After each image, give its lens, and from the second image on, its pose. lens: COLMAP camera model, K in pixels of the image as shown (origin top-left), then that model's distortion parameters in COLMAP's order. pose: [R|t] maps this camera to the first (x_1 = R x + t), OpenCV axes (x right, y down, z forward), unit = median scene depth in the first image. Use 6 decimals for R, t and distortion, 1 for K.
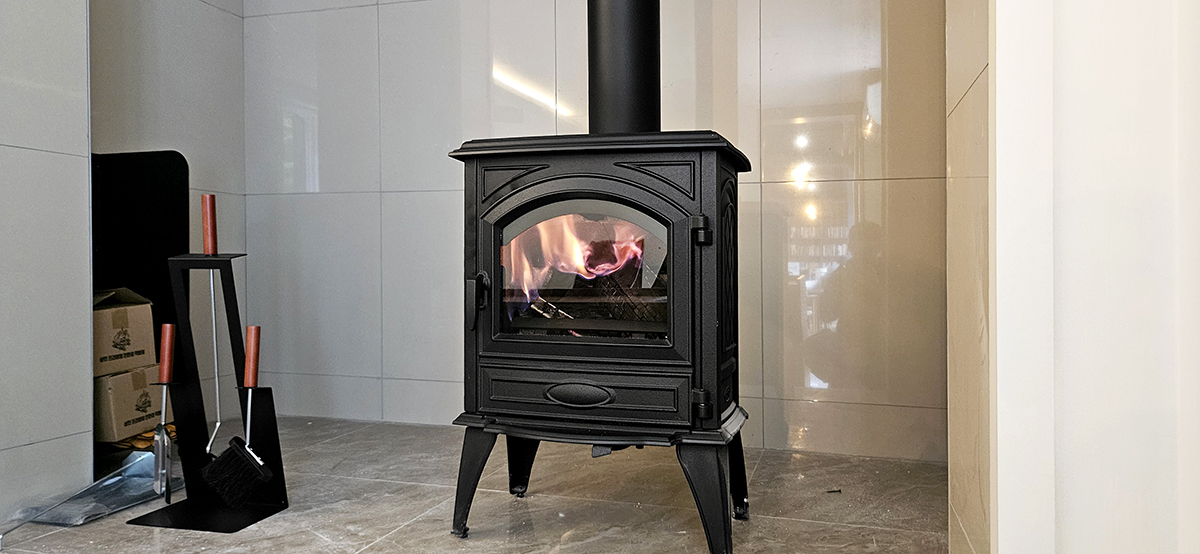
lens RADIAL K [[823.0, 0, 627.1], [0, 823.0, 261.8], [0, 0, 1]] dist [0.042088, -0.000579]
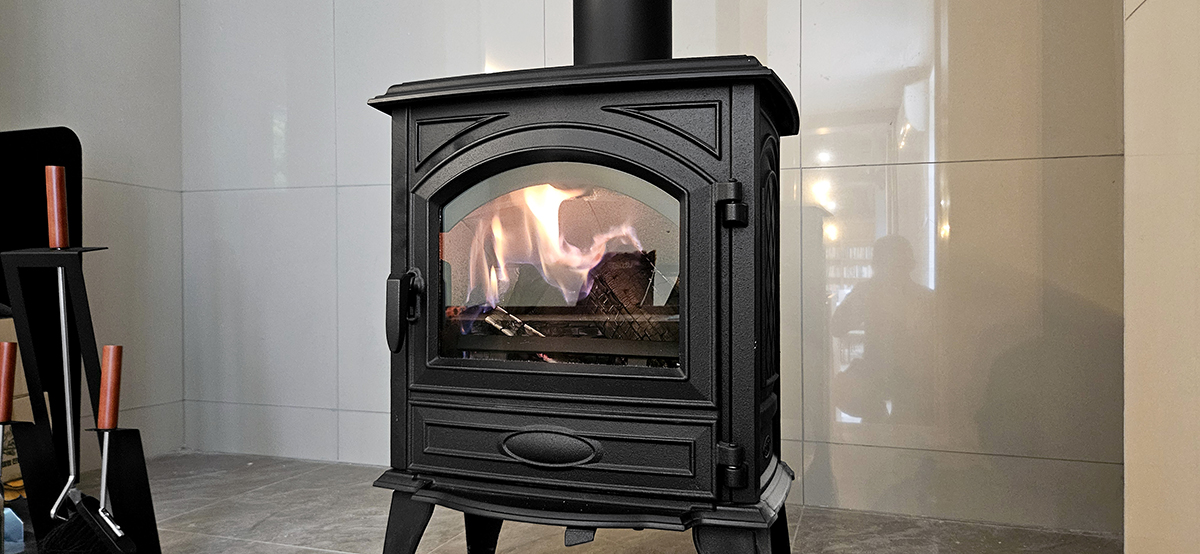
lens RADIAL K [[848.1, 0, 600.0], [0, 848.1, 277.0], [0, 0, 1]] dist [0.037379, -0.001334]
pose [[0.998796, 0.001964, -0.049015, 0.016717], [-0.002336, 0.999969, -0.007526, 0.023983], [0.048999, 0.007631, 0.998770, 0.288560]]
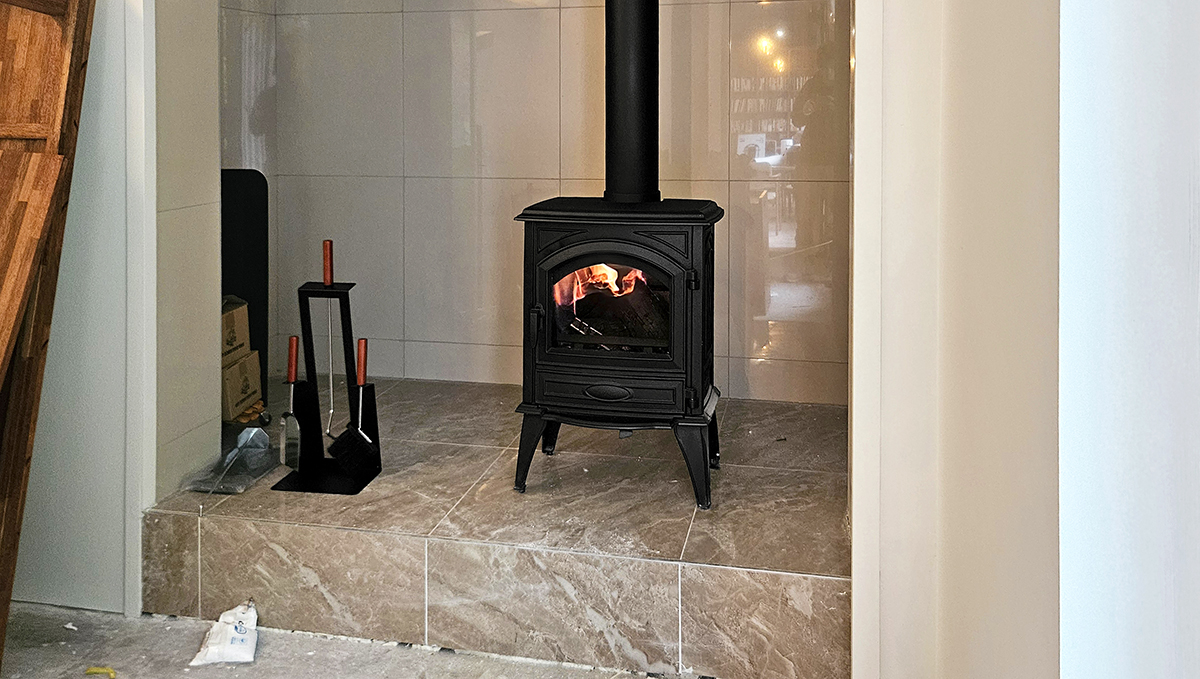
lens RADIAL K [[915.6, 0, 678.4], [0, 915.6, 120.5], [0, 0, 1]] dist [0.046868, -0.044642]
pose [[0.993472, 0.008322, 0.113776, -0.118940], [-0.007246, 0.999925, -0.009863, -0.294986], [-0.113850, 0.008974, 0.993457, -0.616582]]
